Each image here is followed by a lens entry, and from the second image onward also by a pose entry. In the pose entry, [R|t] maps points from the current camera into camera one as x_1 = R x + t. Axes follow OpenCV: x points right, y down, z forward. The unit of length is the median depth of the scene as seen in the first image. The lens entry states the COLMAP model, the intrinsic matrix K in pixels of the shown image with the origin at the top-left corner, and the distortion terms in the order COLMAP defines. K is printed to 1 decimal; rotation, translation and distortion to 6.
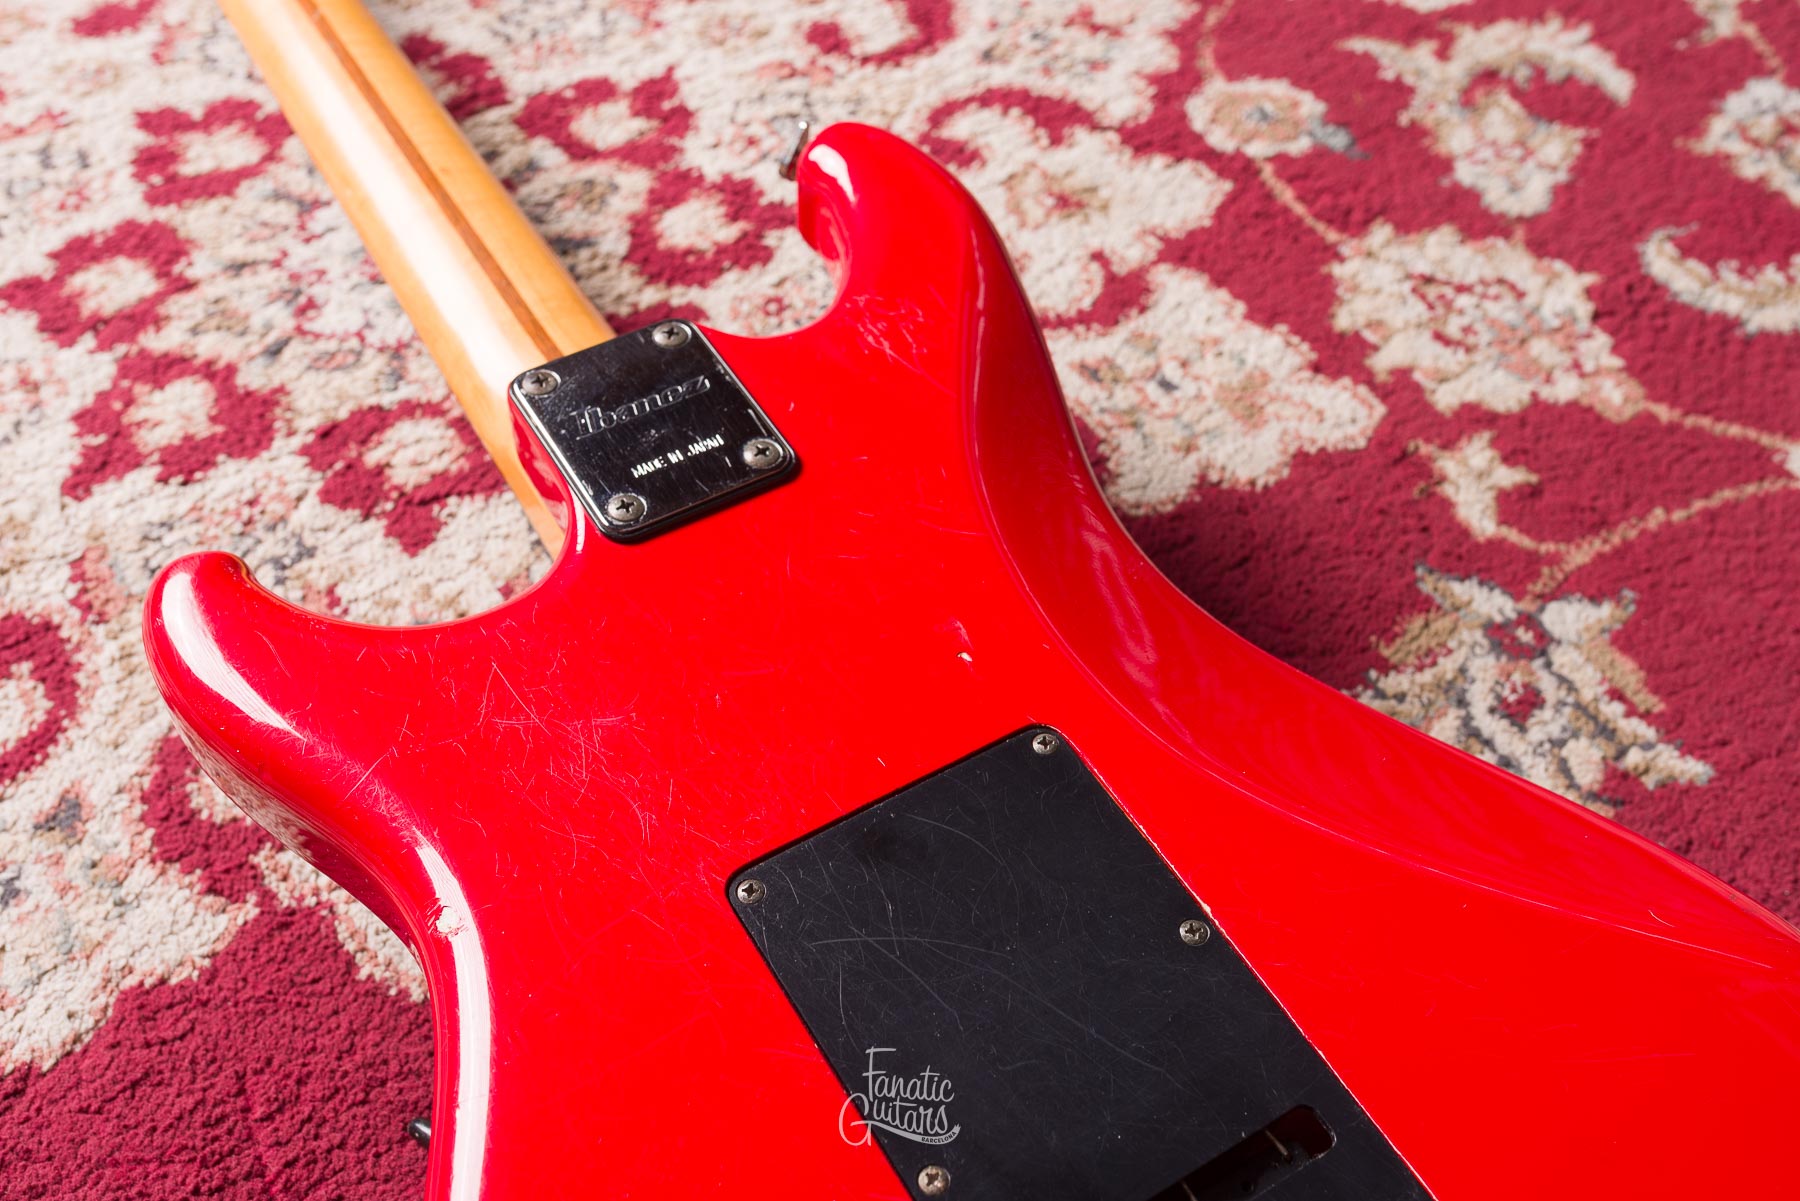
lens RADIAL K [[1828.9, 0, 901.5], [0, 1828.9, 582.7], [0, 0, 1]] dist [0.003762, 0.000000]
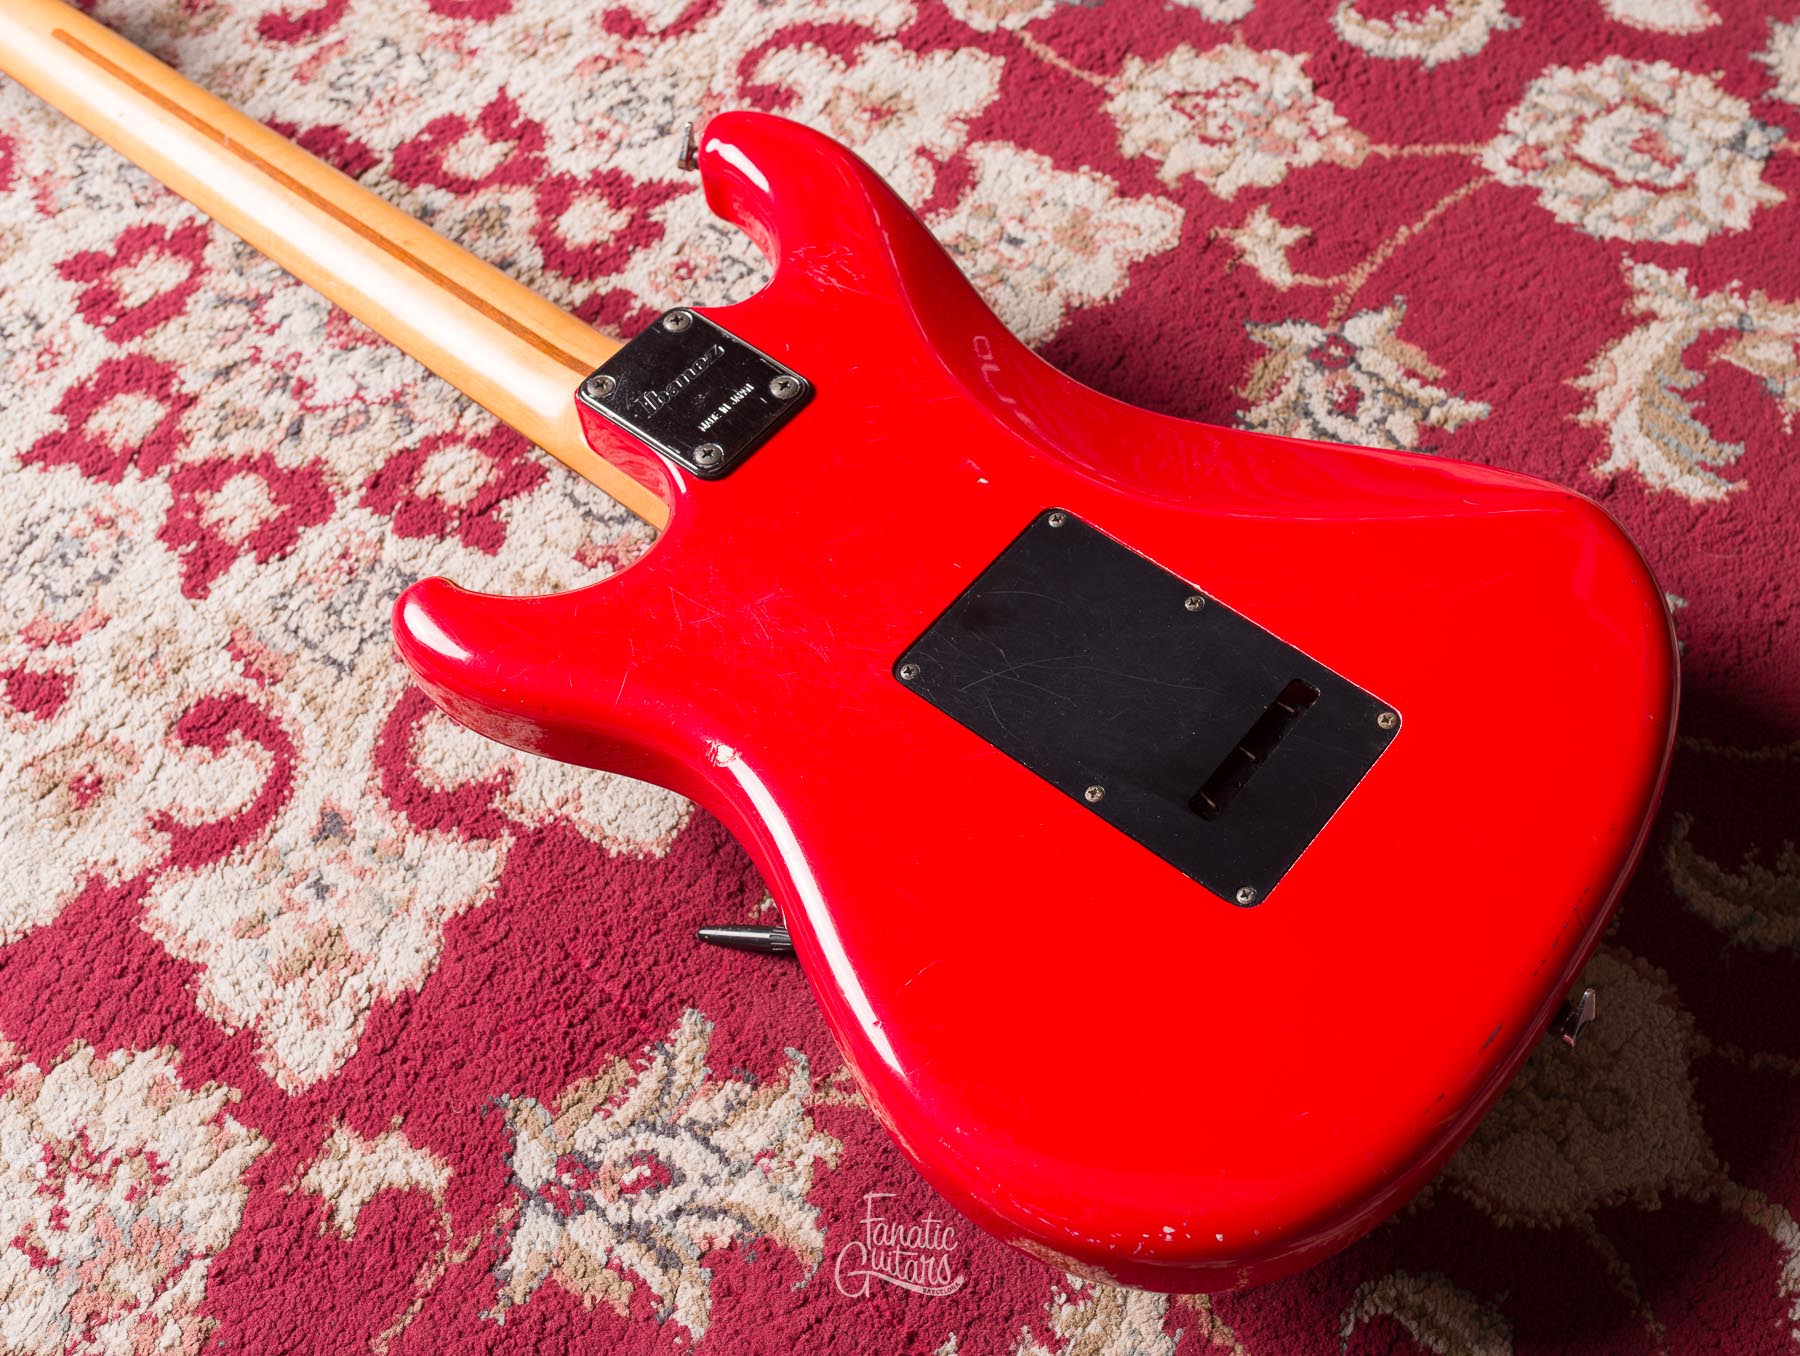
lens RADIAL K [[2088.0, 0, 1045.5], [0, 2088.0, 663.5], [0, 0, 1]] dist [-0.000379, 0.000000]
pose [[0.935416, -0.318229, 0.154038, -0.147252], [0.300162, 0.945043, 0.129602, -0.015177], [-0.186815, -0.074995, 0.979528, -0.419017]]
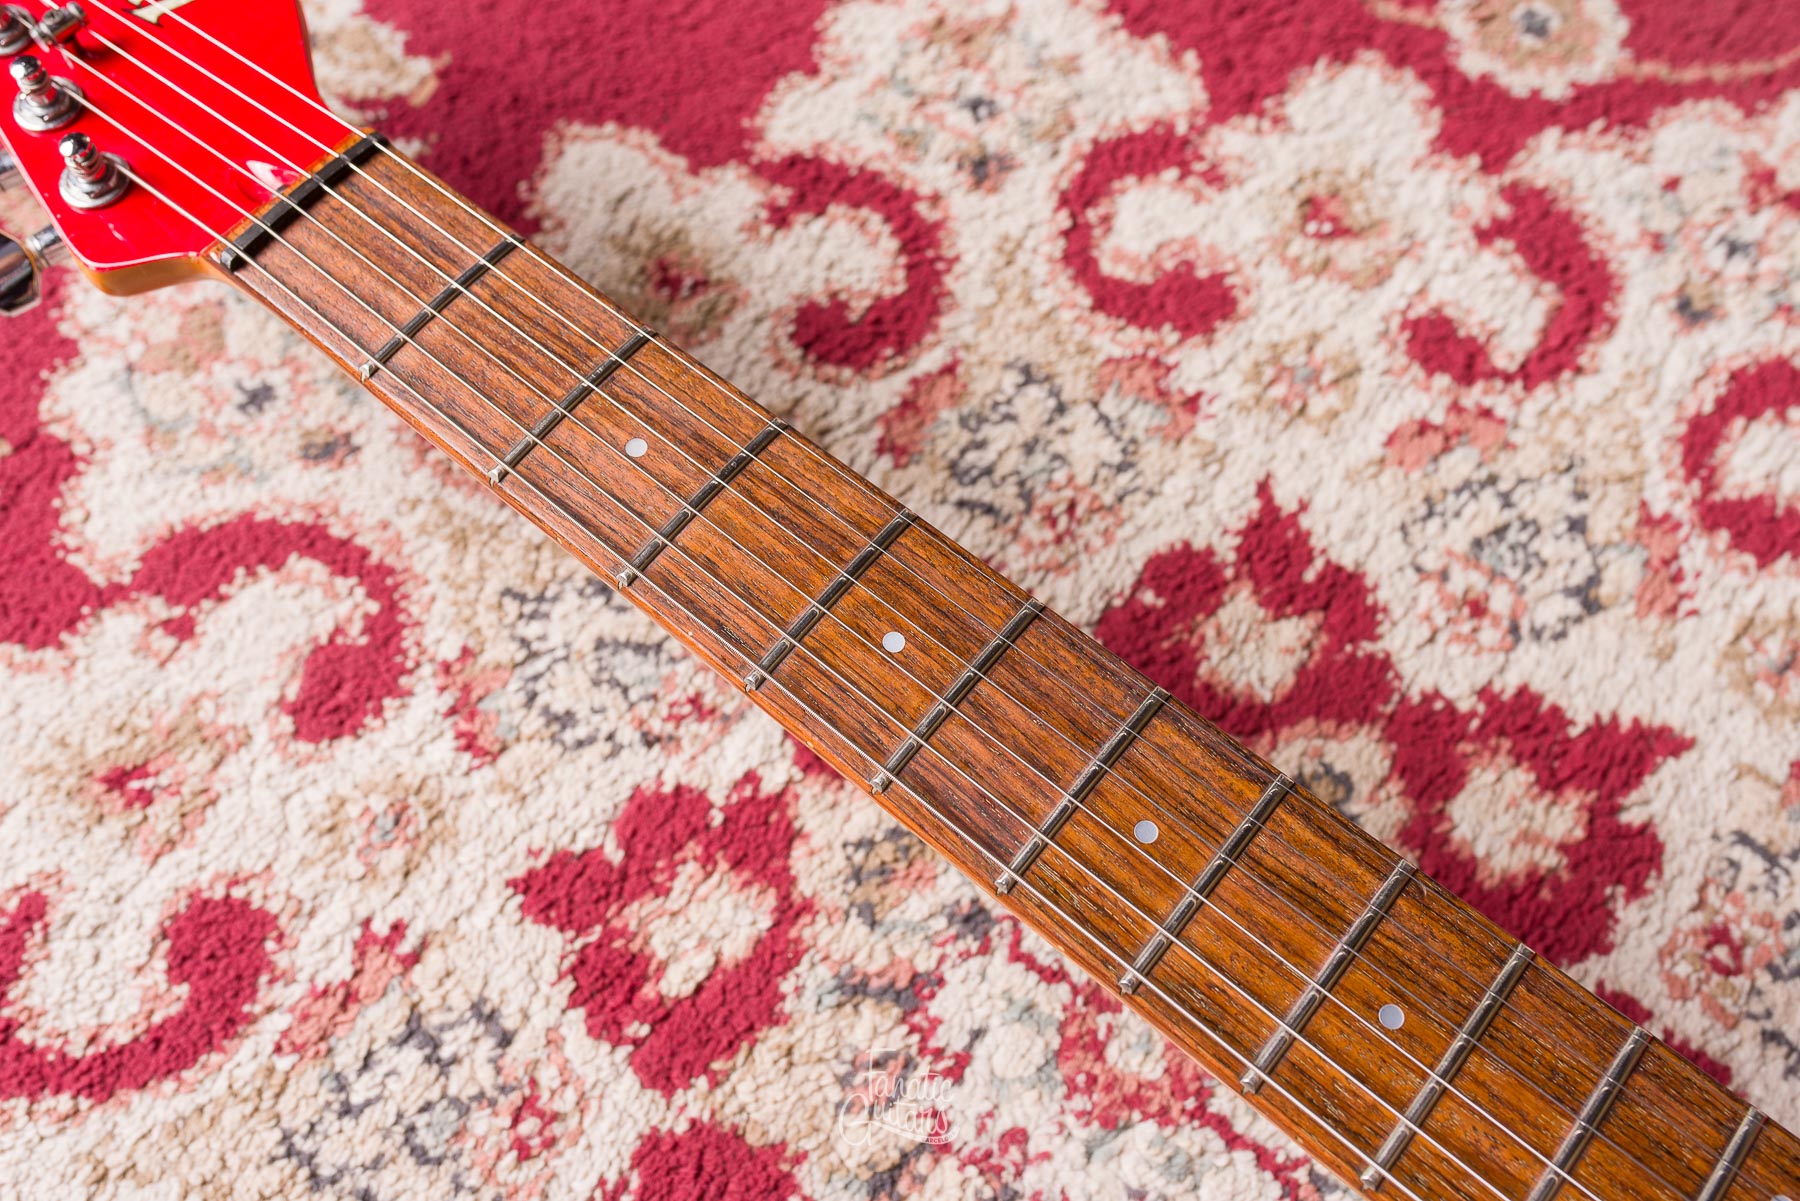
lens RADIAL K [[1828.9, 0, 895.8], [0, 1828.9, 591.7], [0, 0, 1]] dist [0.003762, 0.000000]
pose [[0.946048, -0.303687, 0.112989, -0.388454], [0.270929, 0.932647, 0.238260, -0.514631], [-0.177735, -0.194793, 0.964607, 0.493269]]
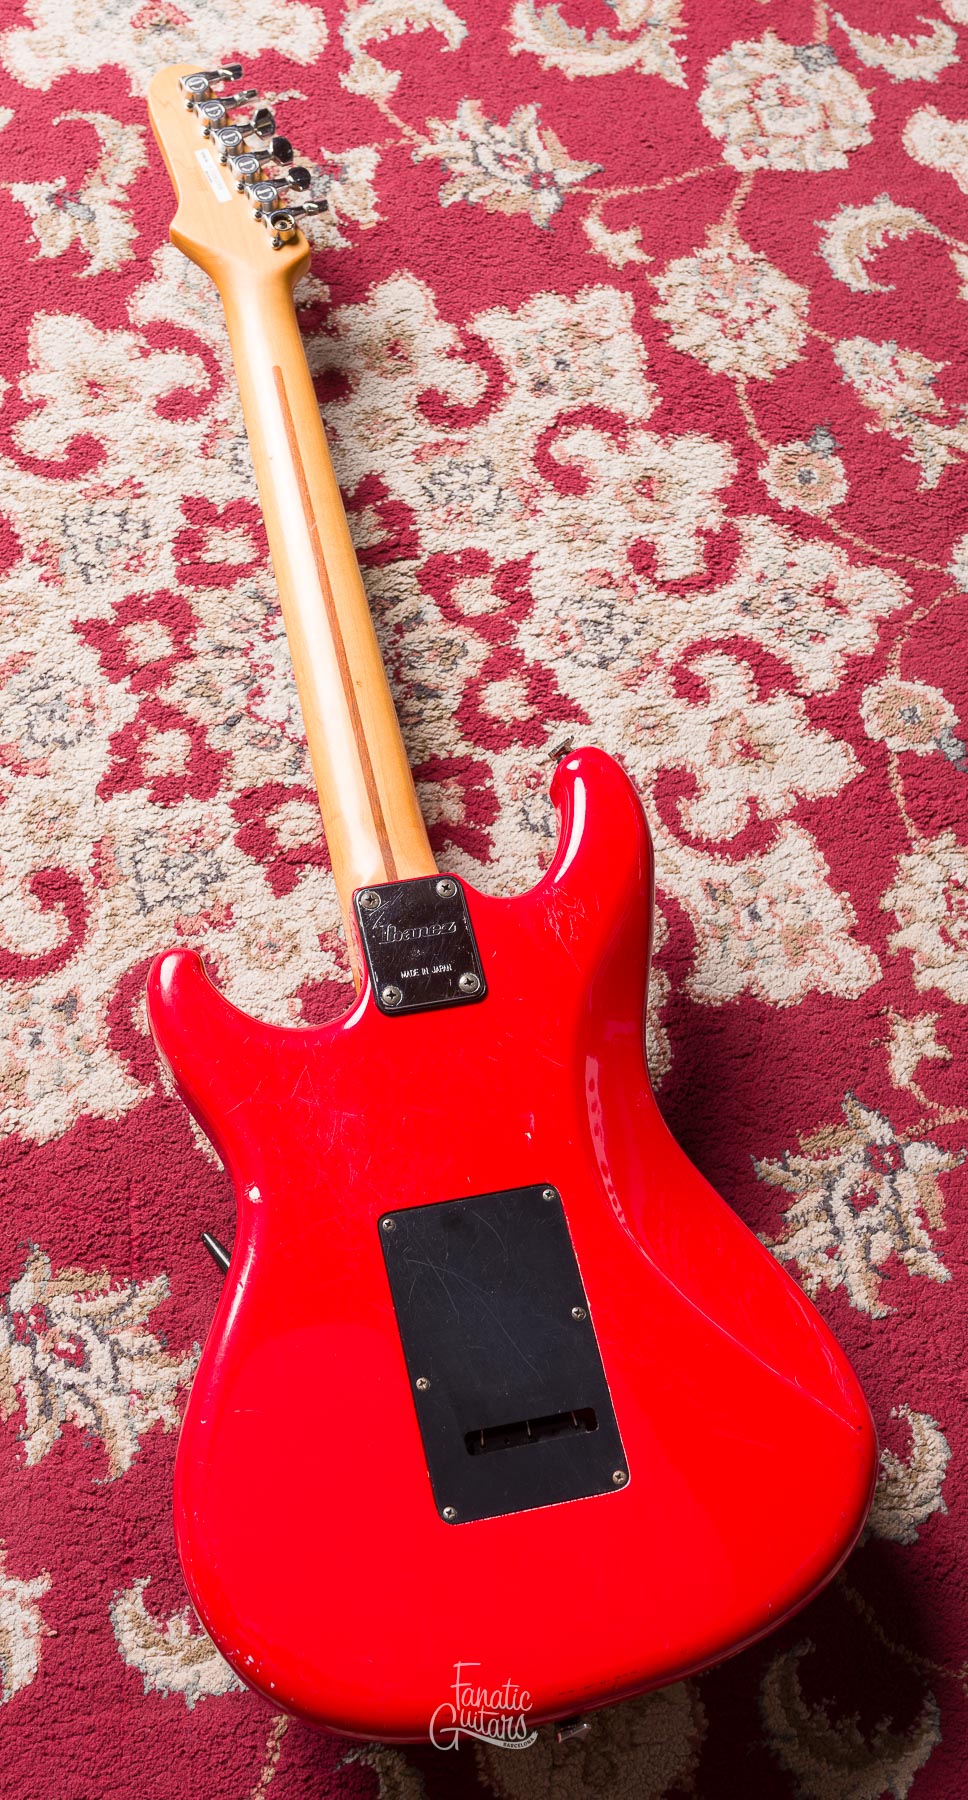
lens RADIAL K [[2066.3, 0, 363.6], [0, 2066.3, 843.3], [0, 0, 1]] dist [-0.005395, 0.000000]
pose [[0.940098, 0.318687, -0.121051, 0.025312], [-0.283070, 0.927612, 0.243736, -0.514715], [0.189964, -0.194870, 0.962257, -0.776786]]
